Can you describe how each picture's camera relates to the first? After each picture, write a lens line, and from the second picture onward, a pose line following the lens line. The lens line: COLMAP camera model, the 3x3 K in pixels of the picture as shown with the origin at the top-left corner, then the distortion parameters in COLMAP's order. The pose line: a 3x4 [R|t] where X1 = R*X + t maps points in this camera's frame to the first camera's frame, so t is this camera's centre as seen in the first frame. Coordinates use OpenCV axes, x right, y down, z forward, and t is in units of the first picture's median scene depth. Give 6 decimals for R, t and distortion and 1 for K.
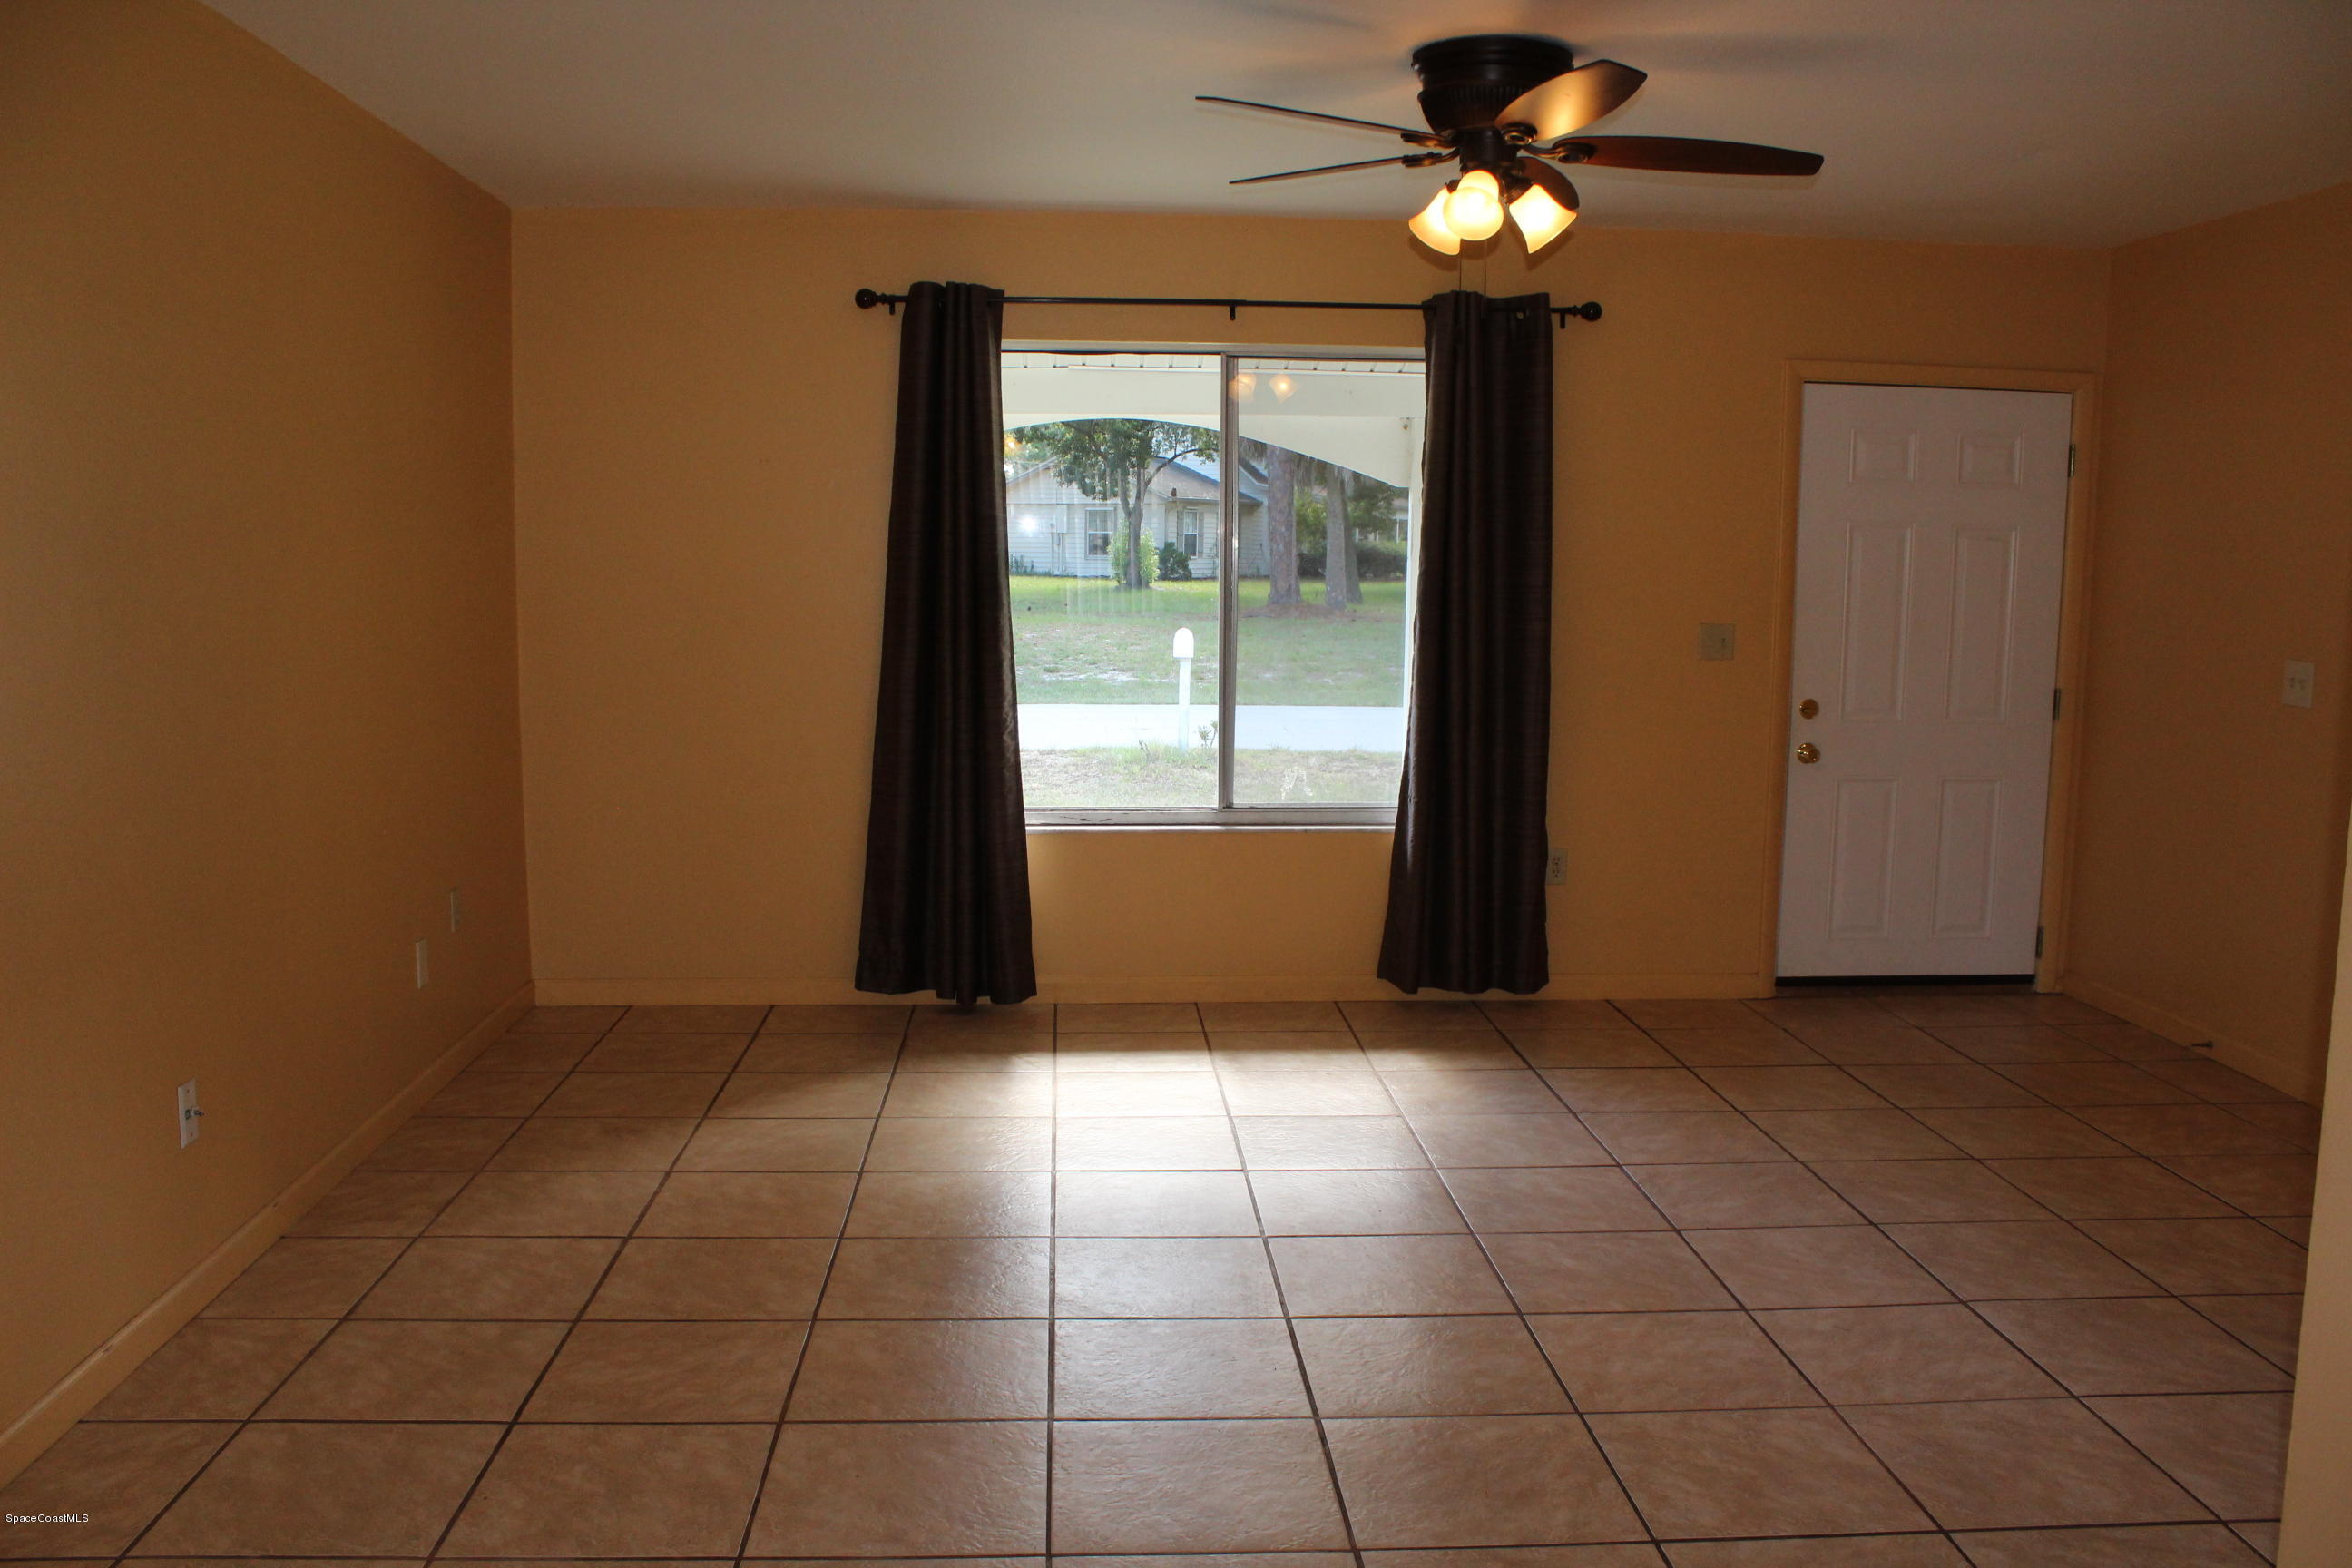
lens RADIAL K [[1973.6, 0, 1171.0], [0, 1973.6, 790.1], [0, 0, 1]] dist [-0.163467, 0.149609]
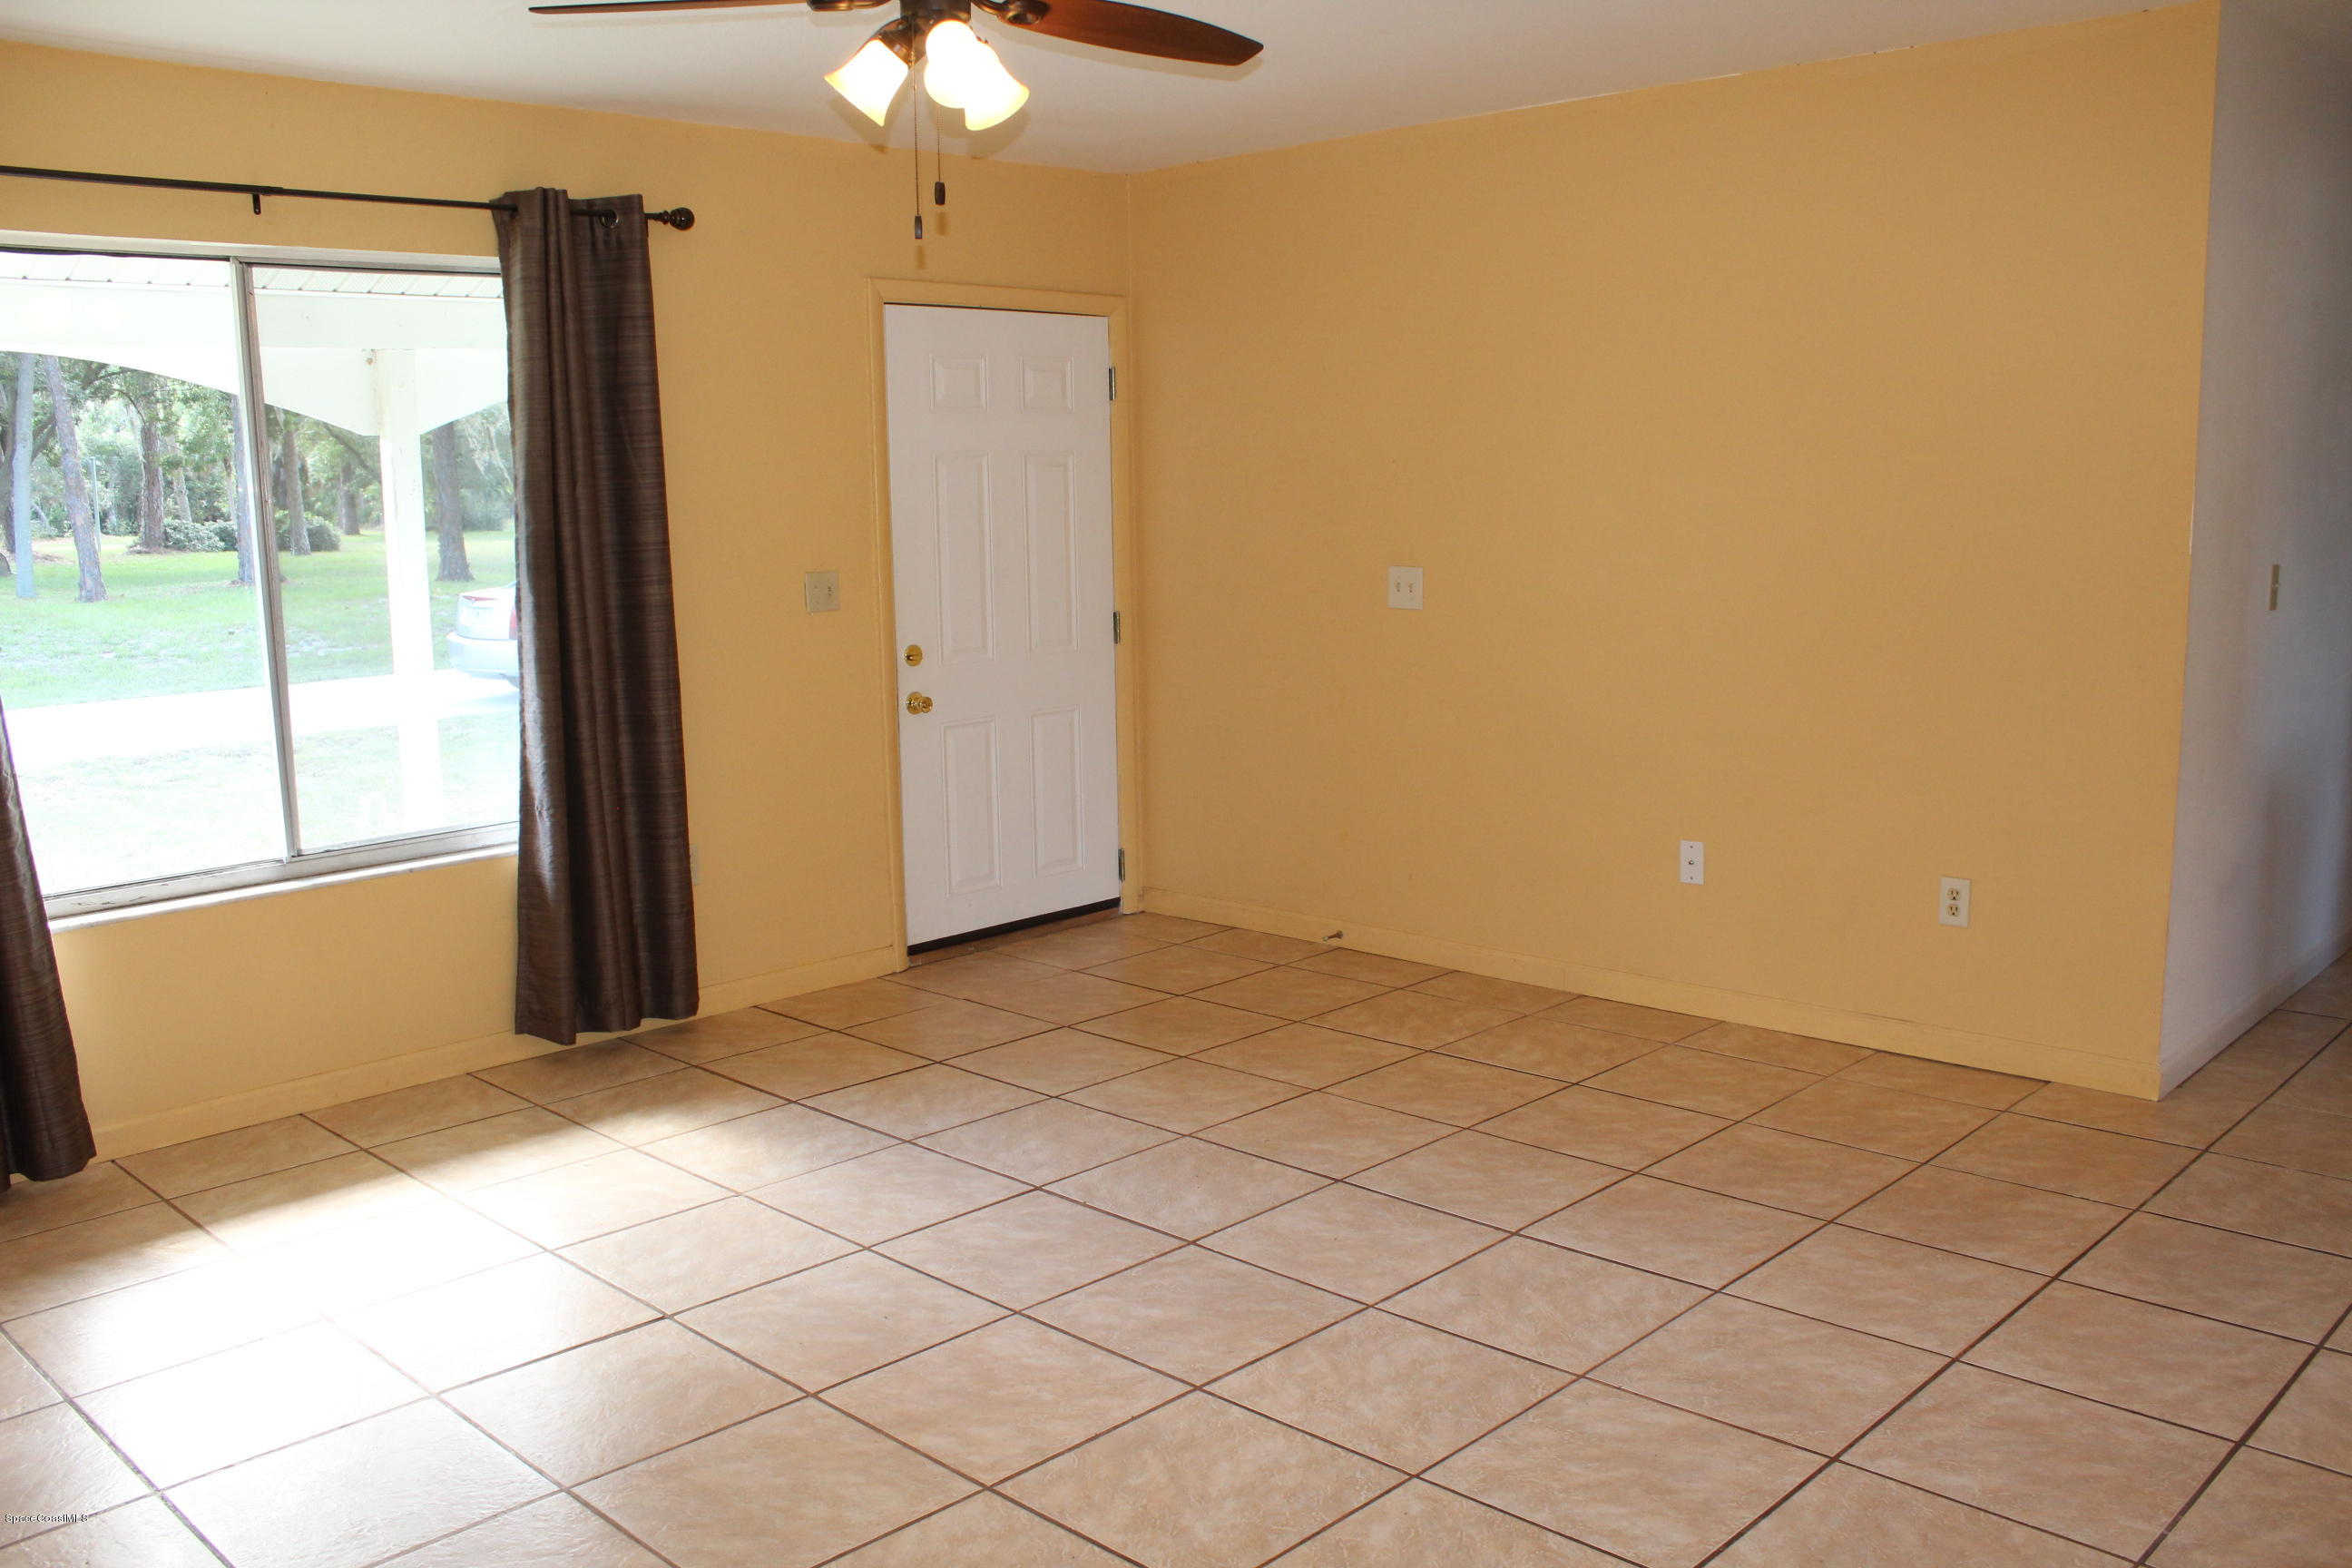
lens RADIAL K [[1973.6, 0, 1171.0], [0, 1973.6, 790.1], [0, 0, 1]] dist [-0.163467, 0.149609]
pose [[0.738821, -0.132751, 0.660697, -0.219701], [0.114414, 0.990882, 0.071151, -0.032089], [-0.664118, 0.023025, 0.747273, 0.223700]]
